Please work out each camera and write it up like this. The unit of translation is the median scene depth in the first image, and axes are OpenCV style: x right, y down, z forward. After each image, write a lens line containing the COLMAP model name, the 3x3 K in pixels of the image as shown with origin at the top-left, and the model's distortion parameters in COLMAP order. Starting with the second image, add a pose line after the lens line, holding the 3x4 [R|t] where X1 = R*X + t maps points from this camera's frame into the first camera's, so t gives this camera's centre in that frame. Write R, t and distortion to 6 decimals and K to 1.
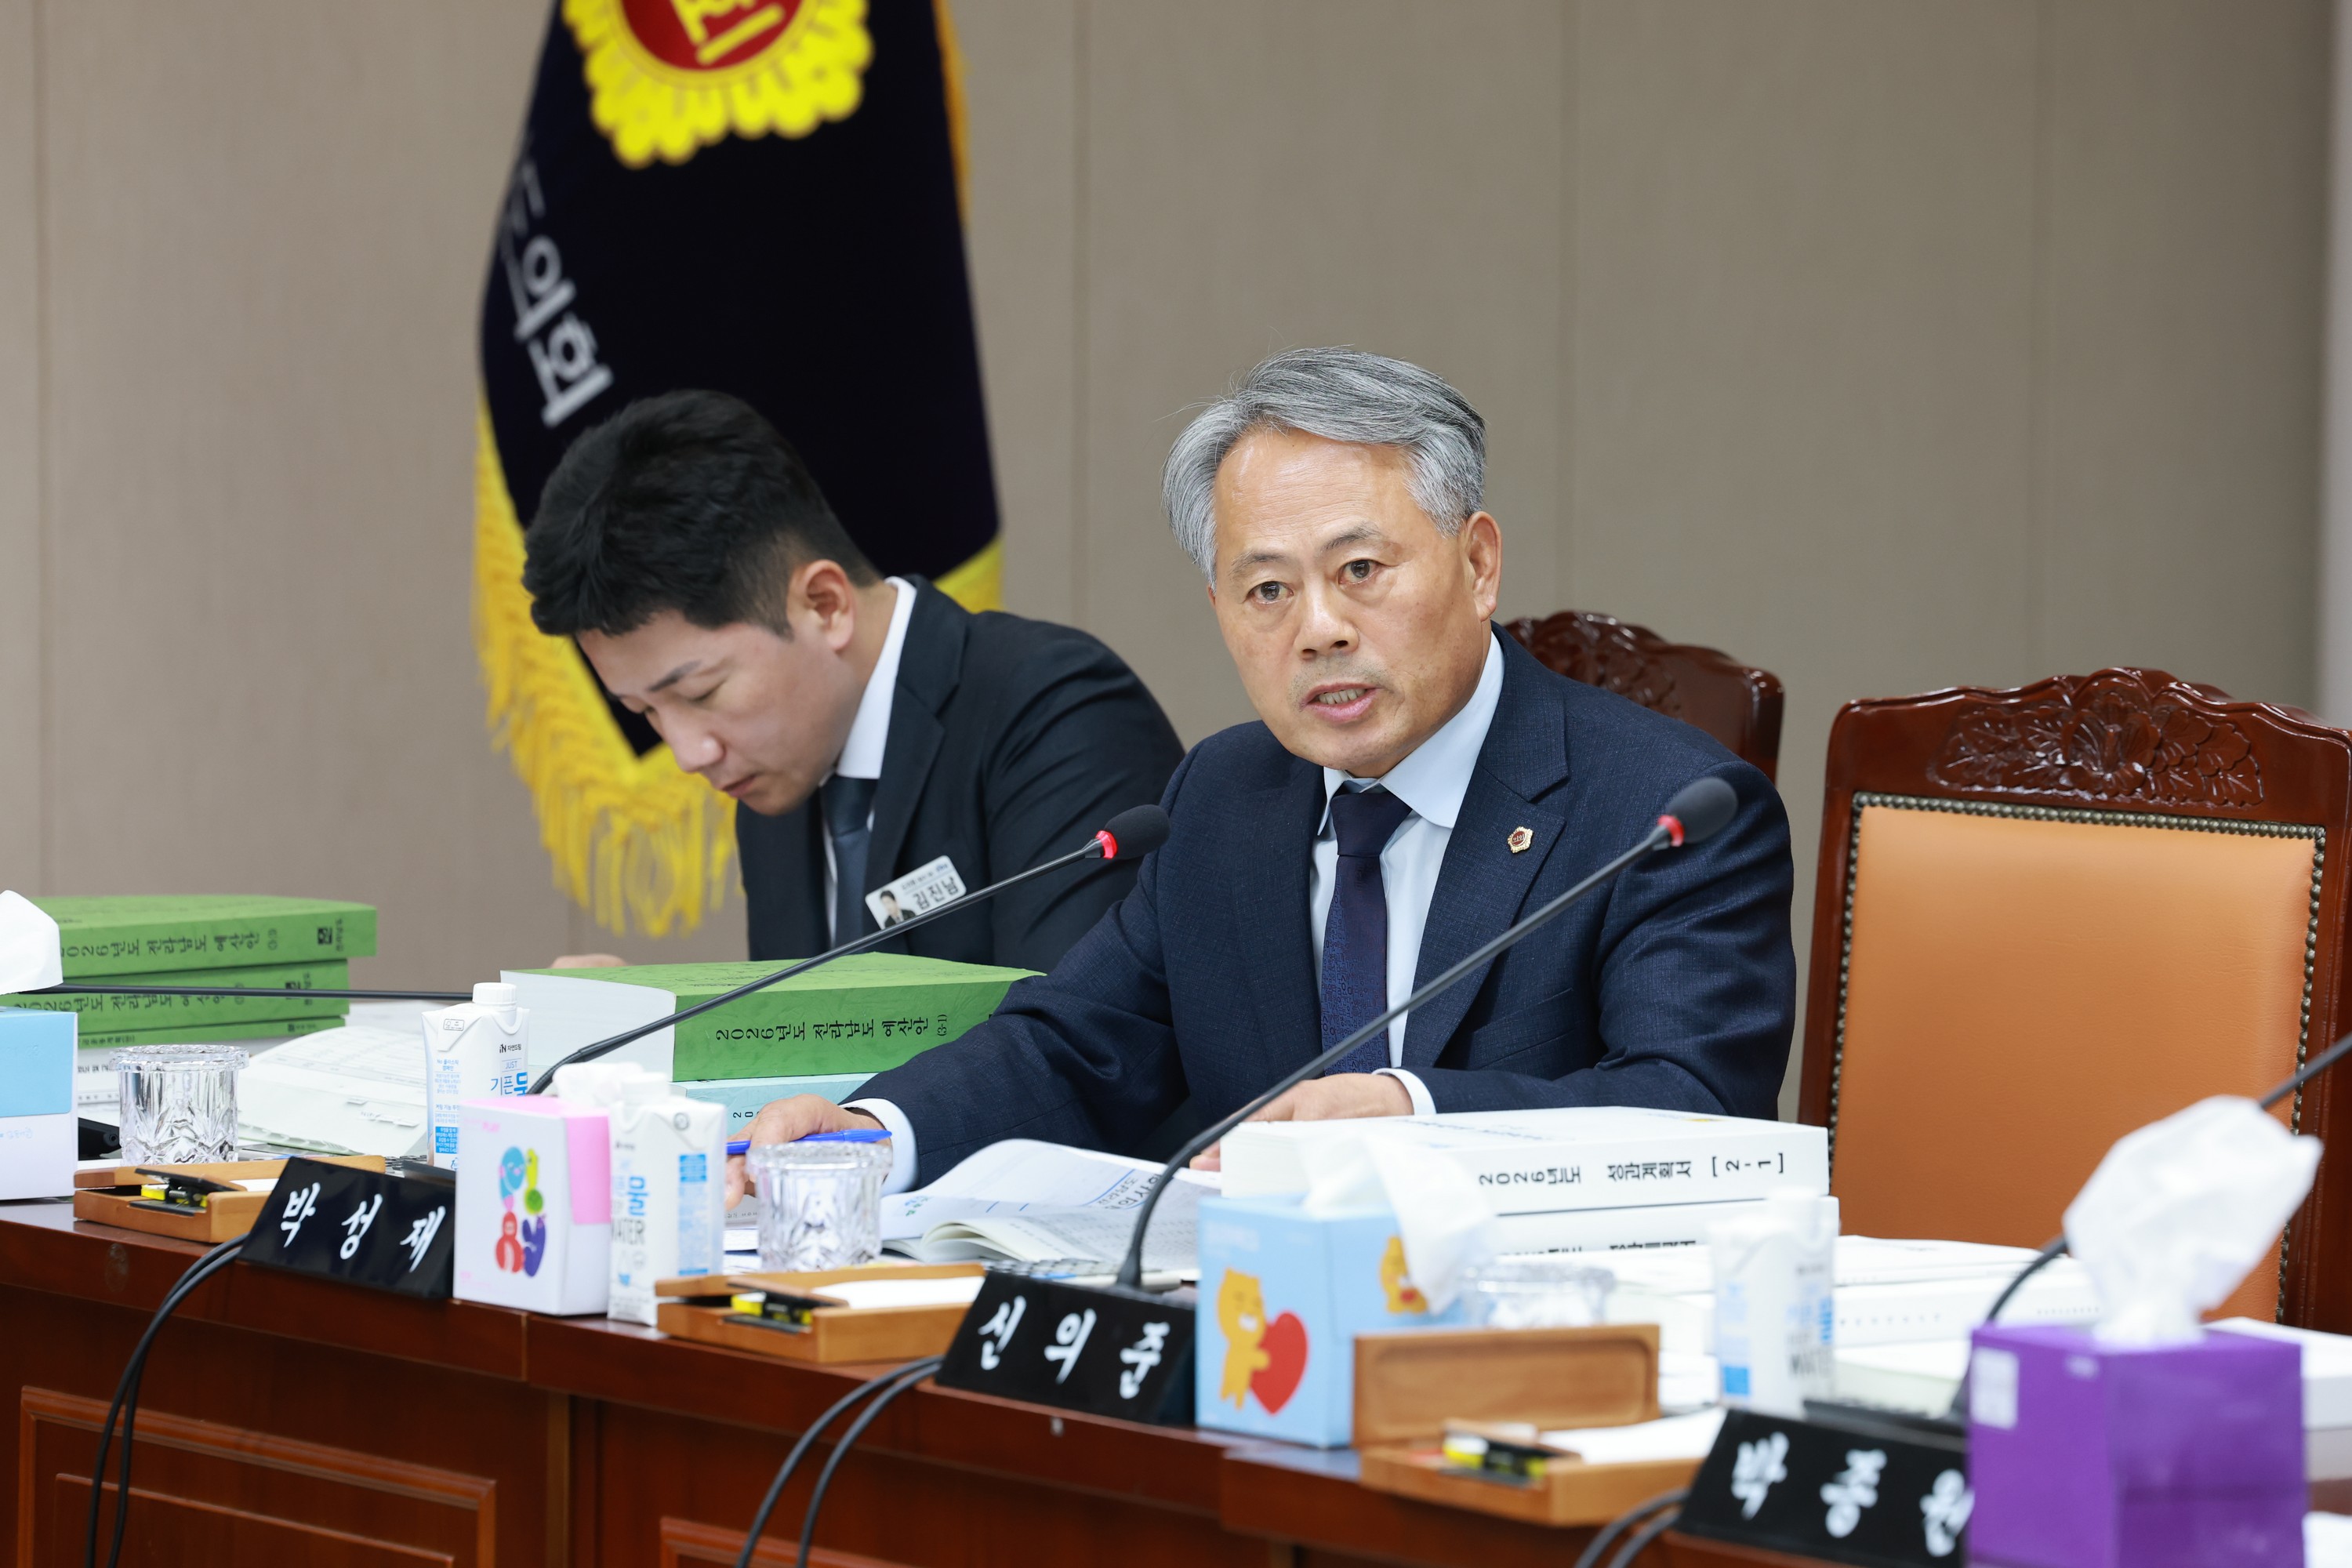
lens RADIAL K [[12465.1, 0, 1176.0], [0, 12465.1, 784.0], [0, 0, 1]] dist [1.157270, 19.750846]
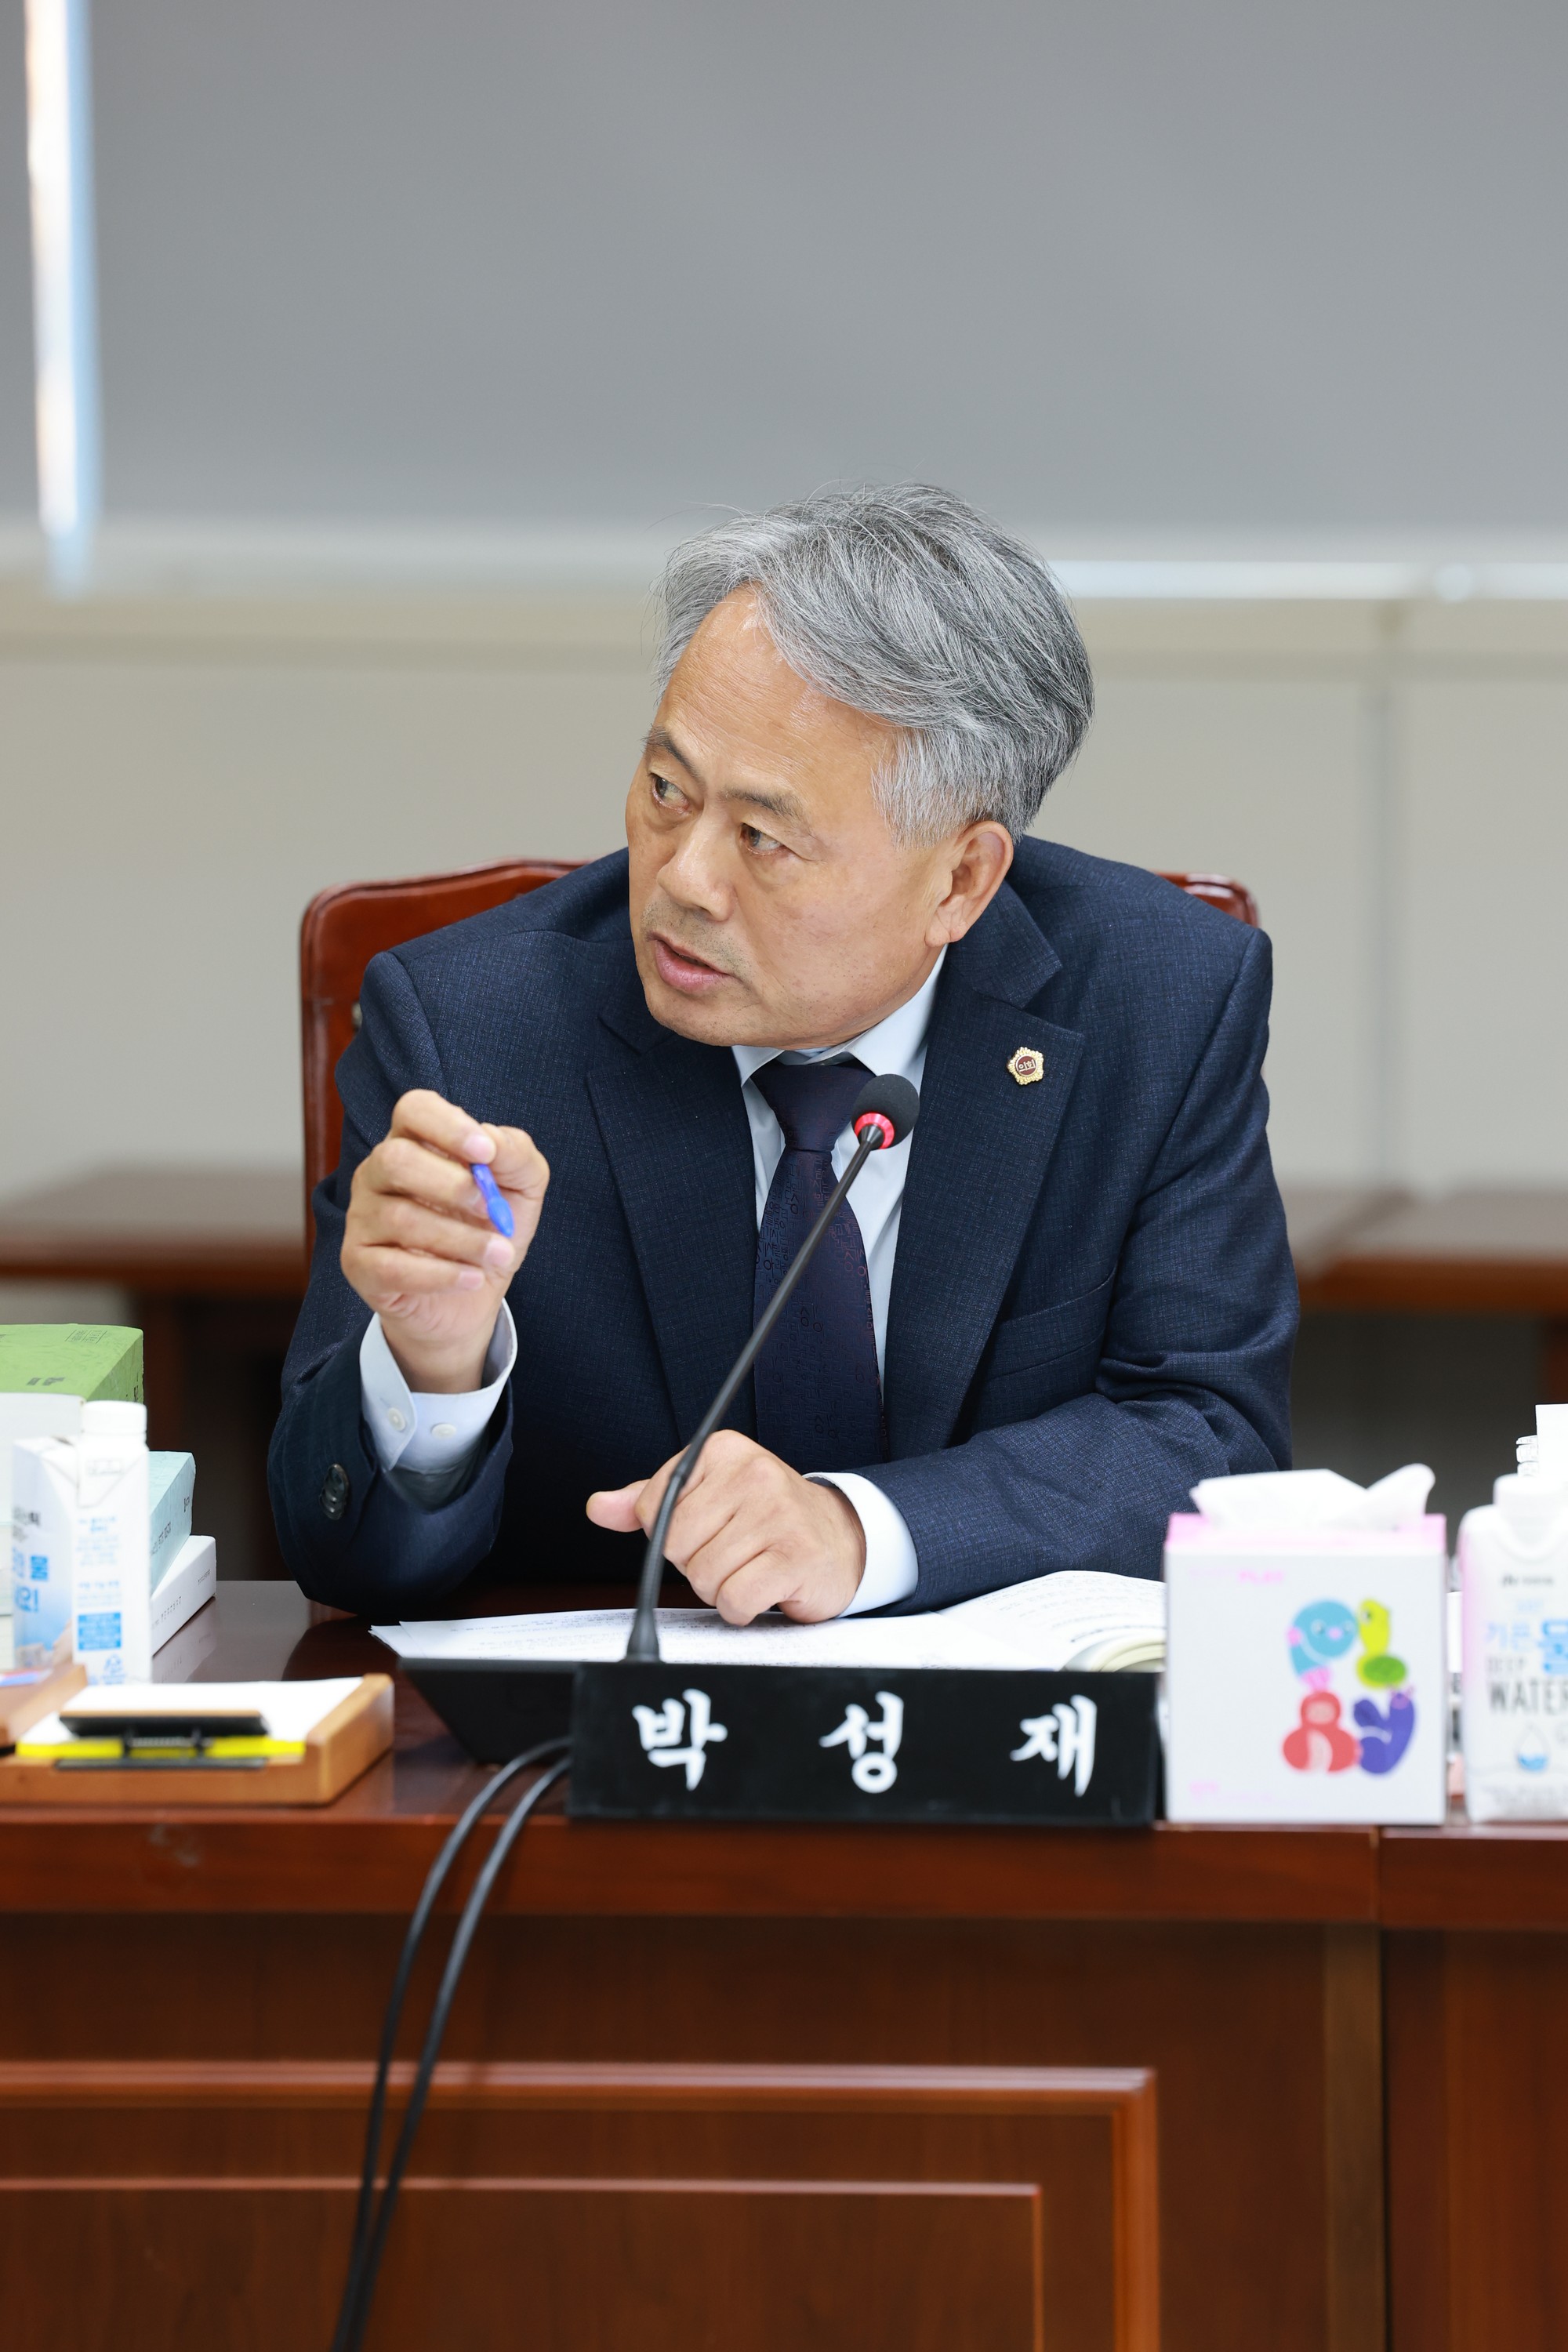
lens RADIAL K [[12465.1, 0, 785.2], [0, 12465.1, 1114.9], [0, 0, 1]] dist [1.157270, 19.750846]
pose [[0.608961, -0.082644, 0.788883, -0.636018], [0.058837, 0.996524, 0.058979, -0.043003], [-0.791015, 0.010499, 0.611707, 0.582818]]
